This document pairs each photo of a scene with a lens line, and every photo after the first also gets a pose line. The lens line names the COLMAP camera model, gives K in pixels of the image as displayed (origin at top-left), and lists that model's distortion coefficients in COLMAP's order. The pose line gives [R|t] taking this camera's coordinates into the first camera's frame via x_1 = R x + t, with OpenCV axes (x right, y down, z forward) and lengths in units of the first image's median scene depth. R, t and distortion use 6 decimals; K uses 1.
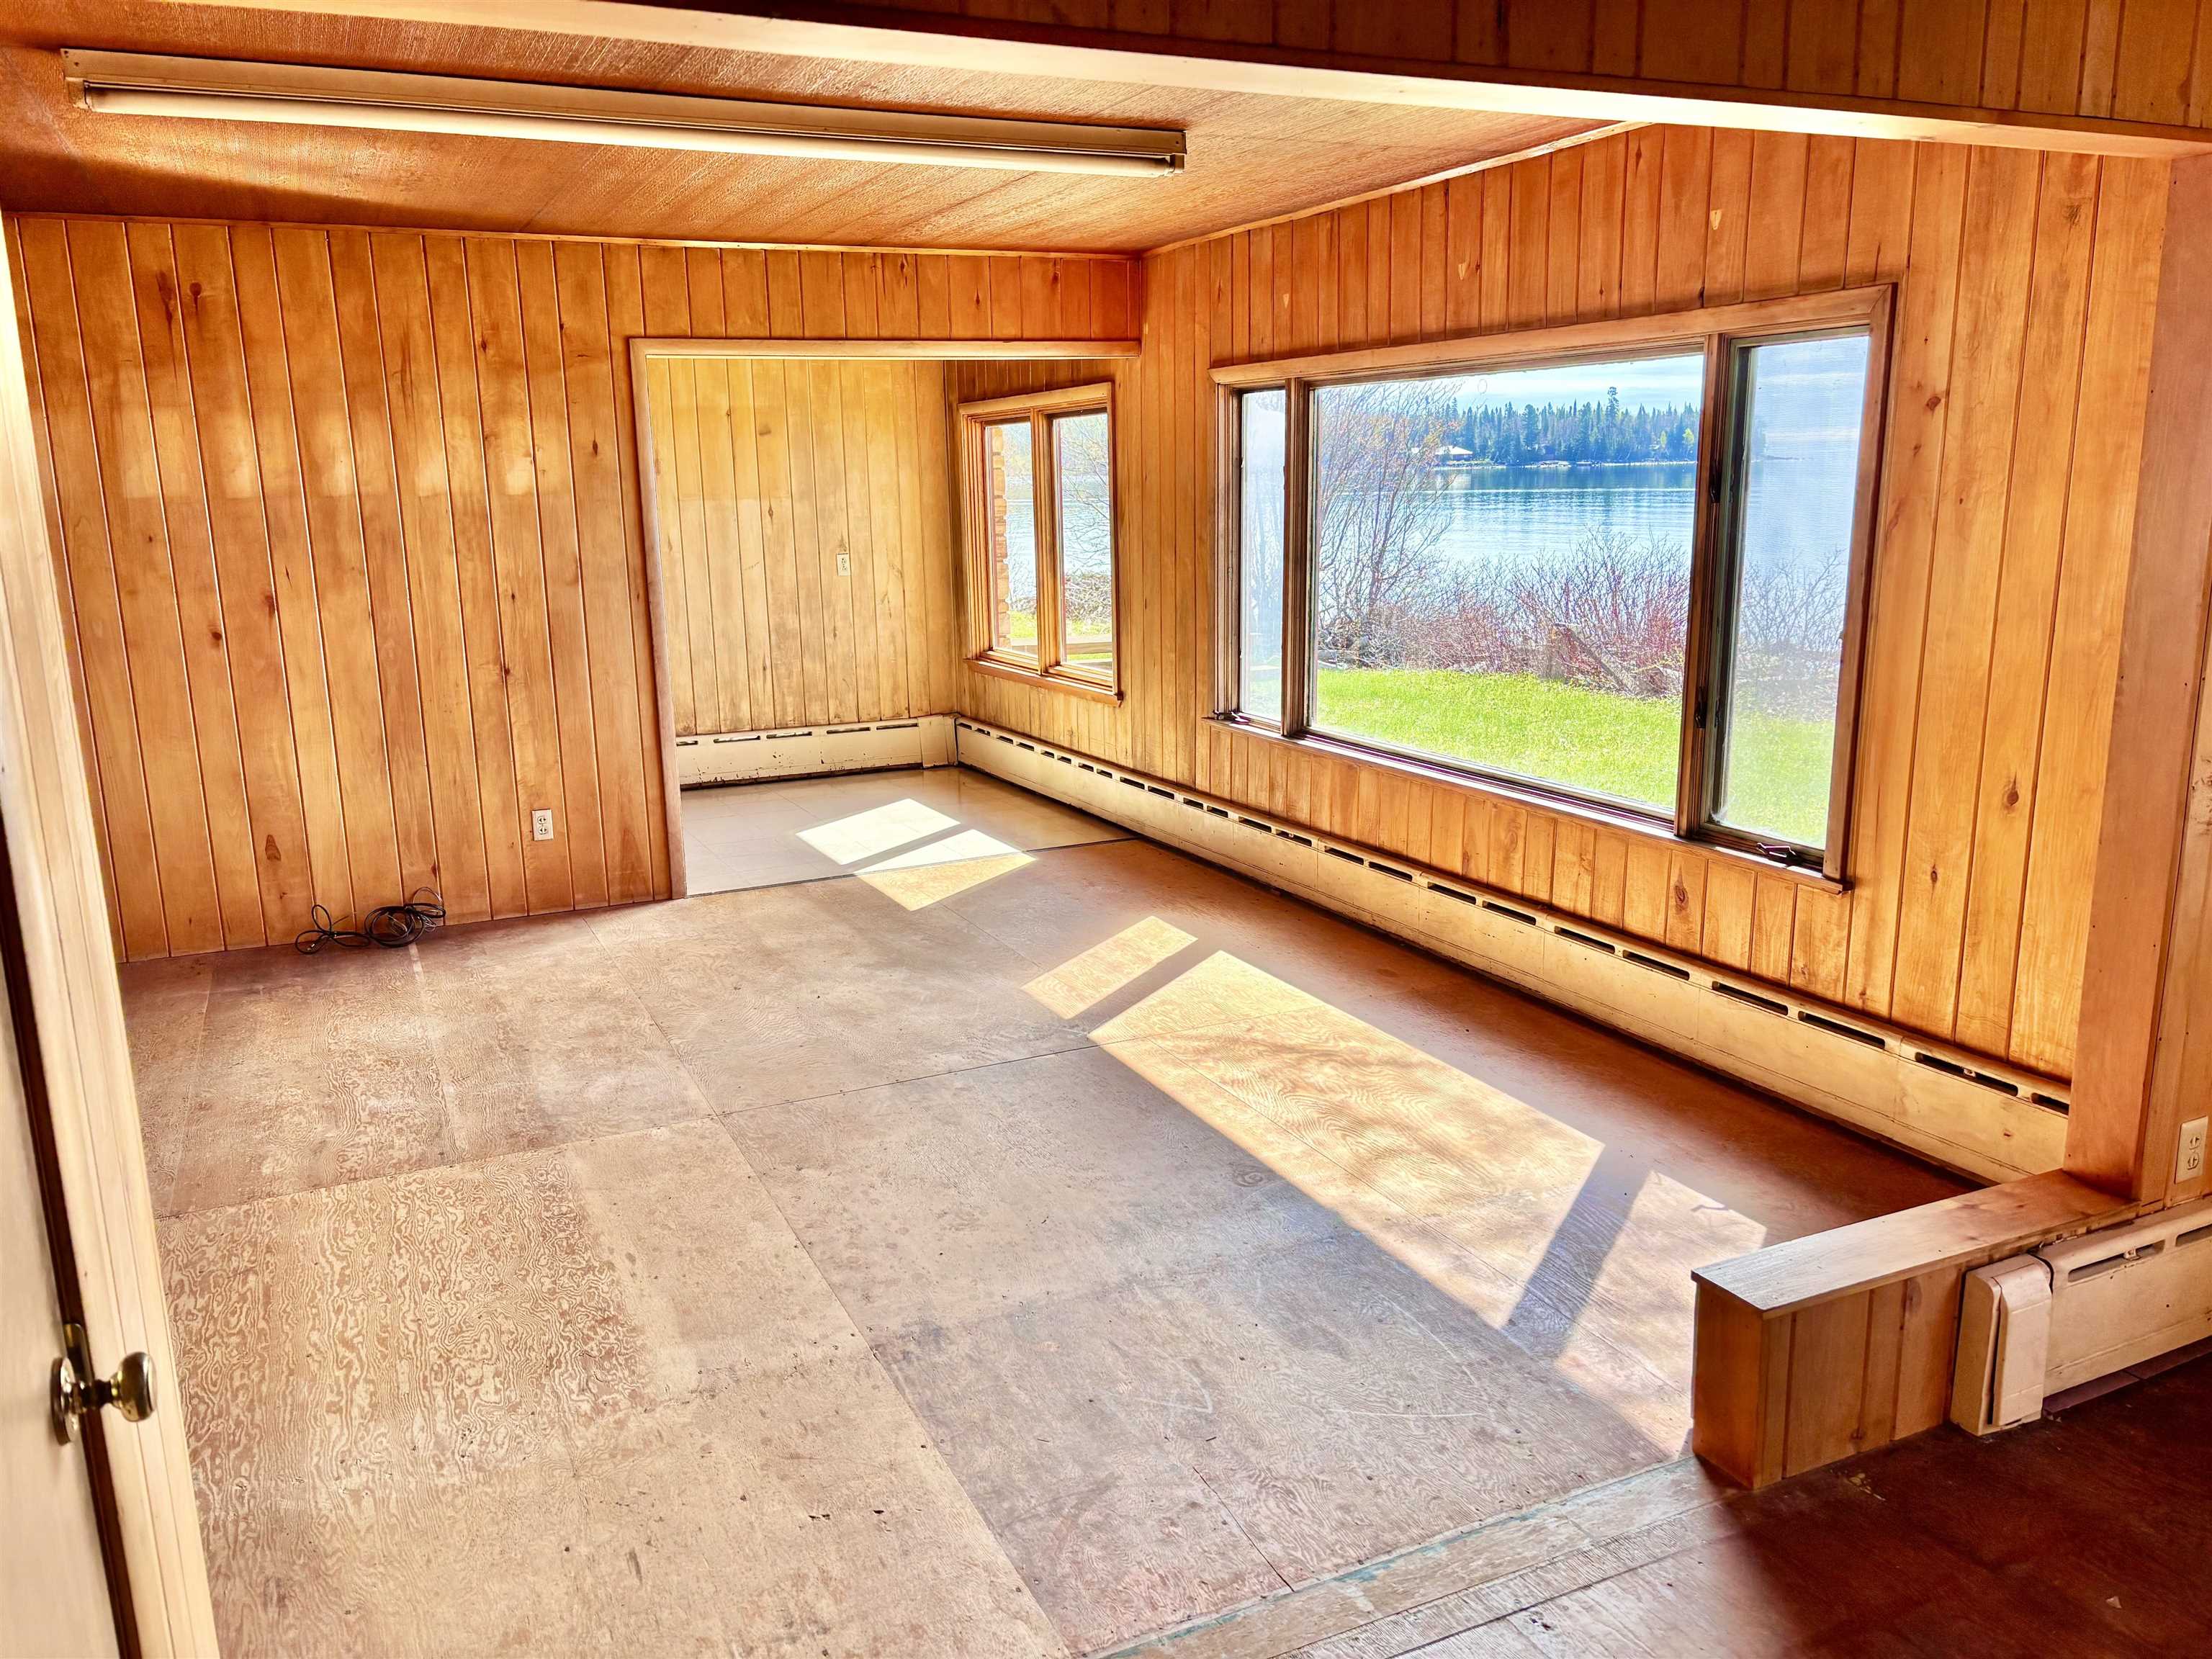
lens RADIAL K [[1675.8, 0, 1104.9], [0, 1675.8, 860.2], [0, 0, 1]] dist [0.134534, -0.268350]
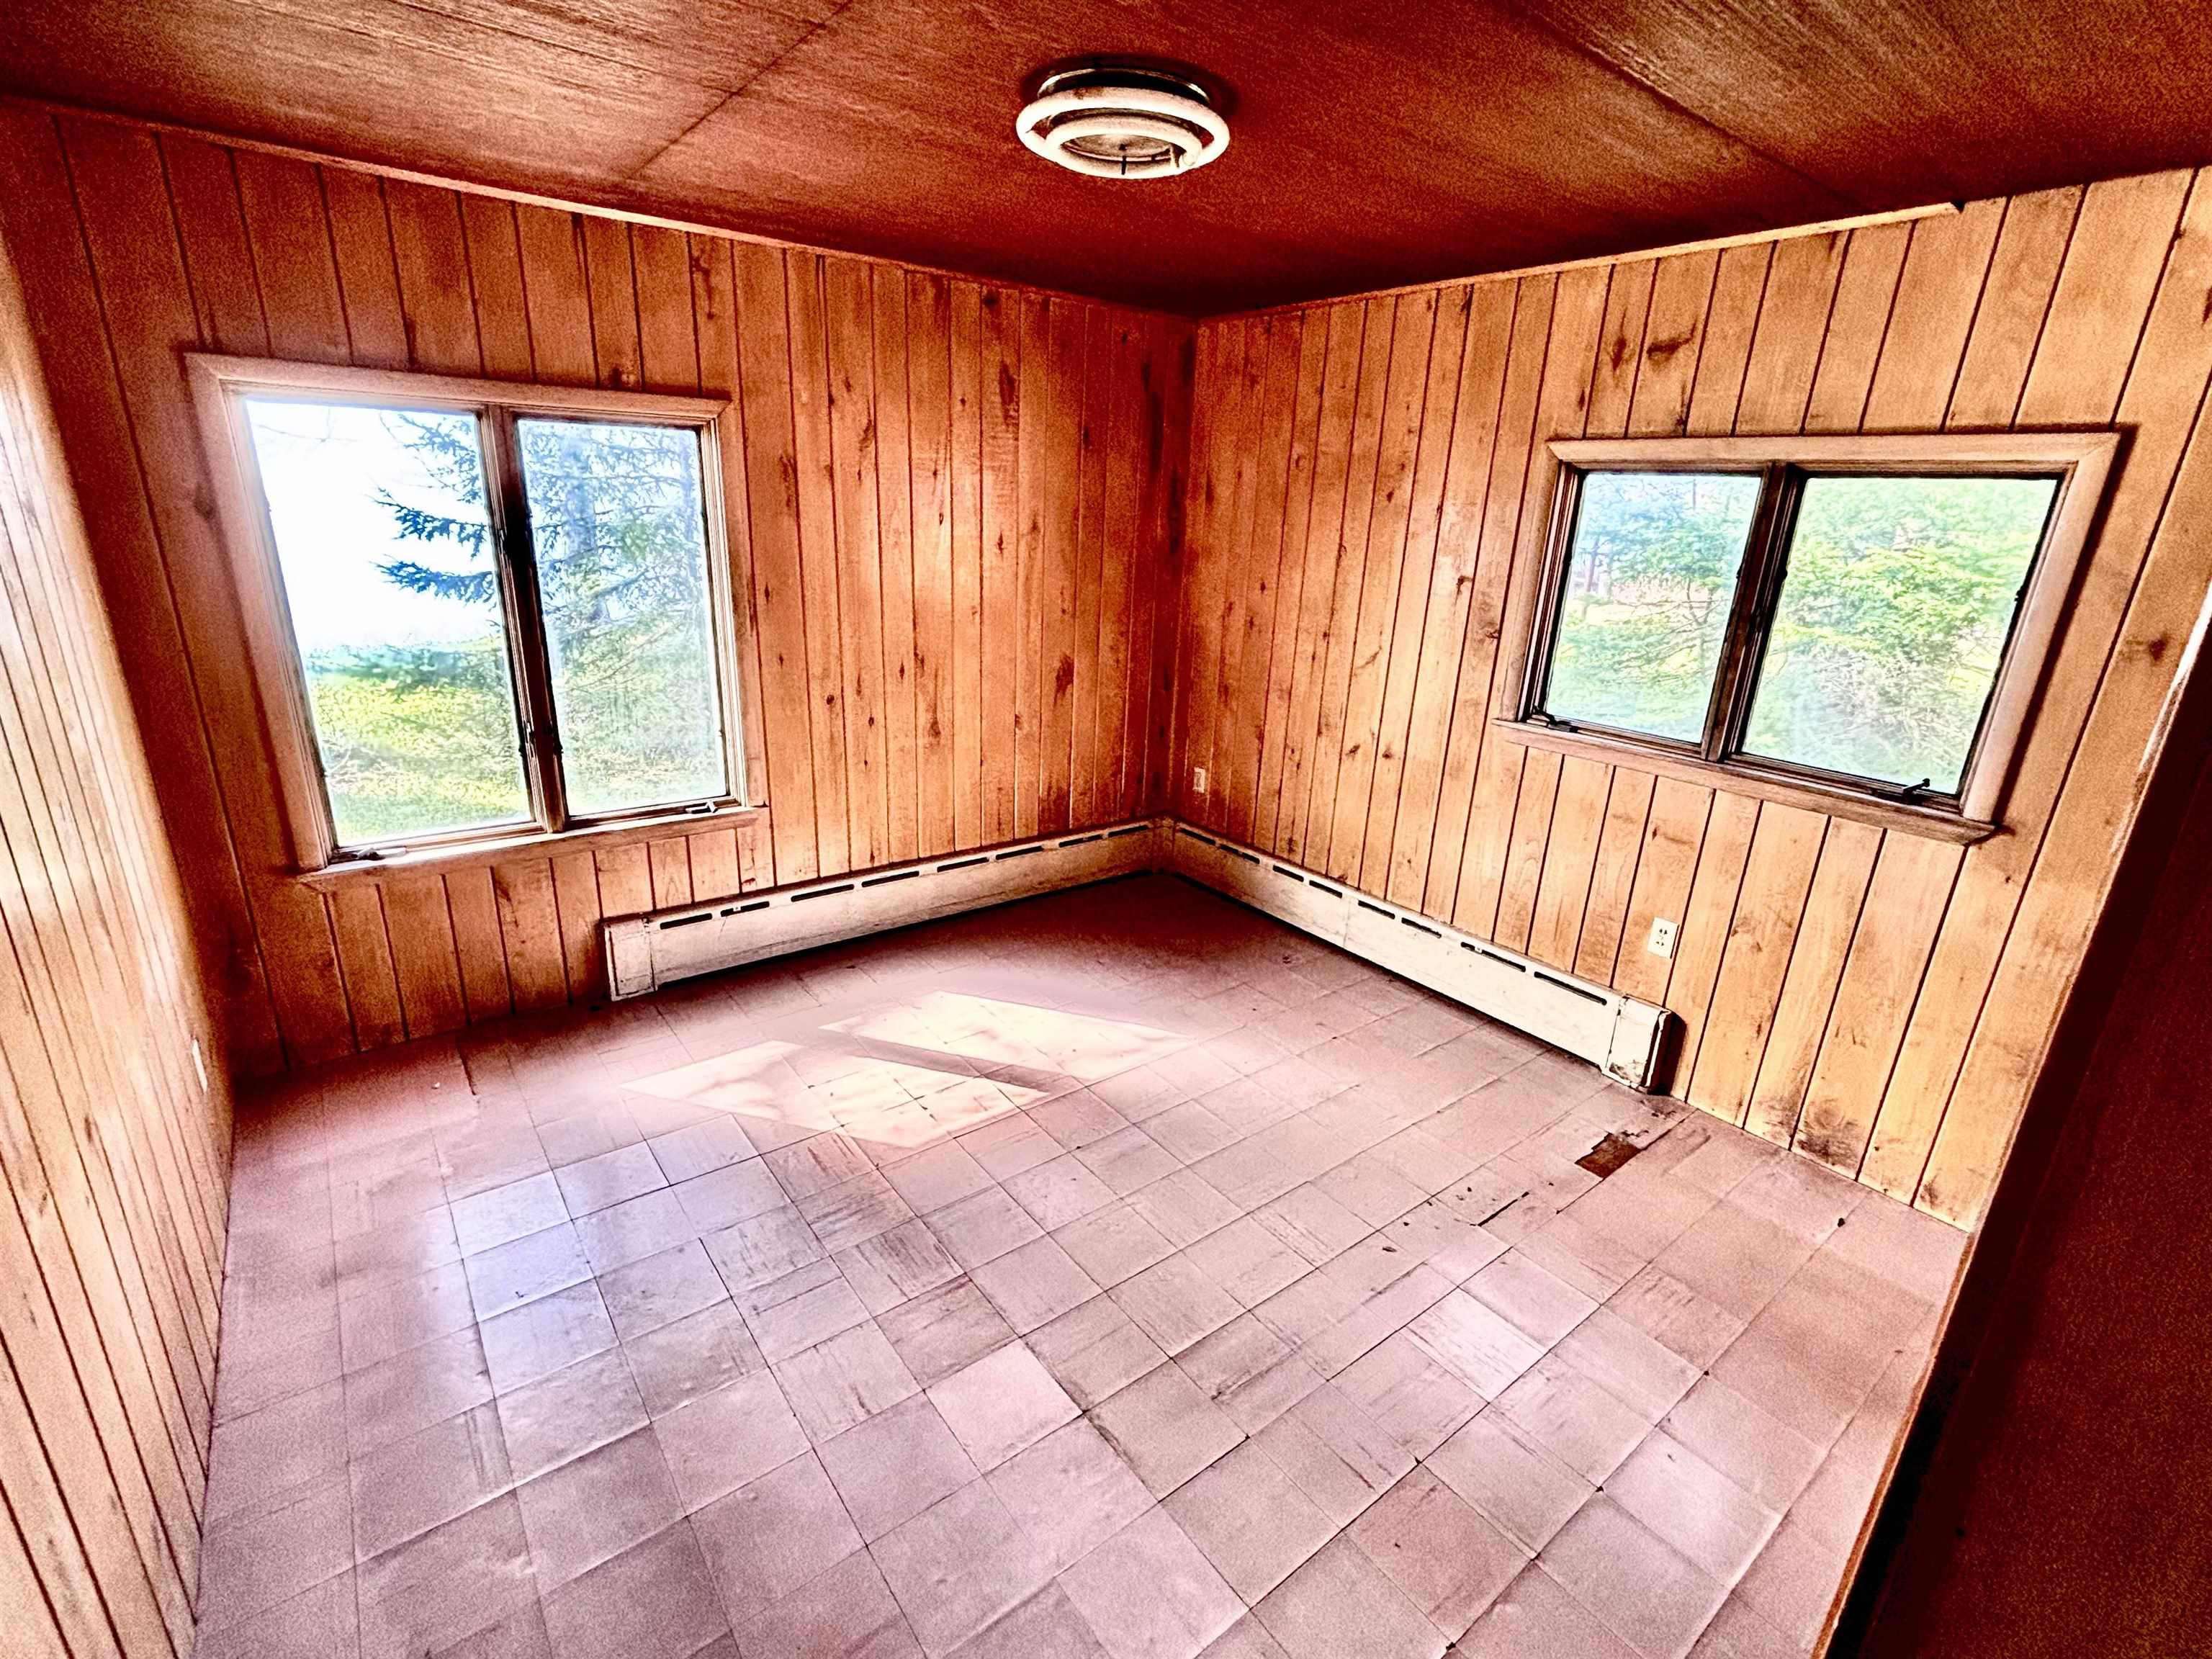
lens RADIAL K [[1038.4, 0, 1106.0], [0, 1038.4, 829.5], [0, 0, 1]] dist [0.000544, 0.000025]
pose [[-0.202651, -0.292835, 0.934441, -0.483163], [0.199012, 0.922011, 0.332100, -0.220166], [-0.958815, 0.253265, -0.128569, 0.942206]]
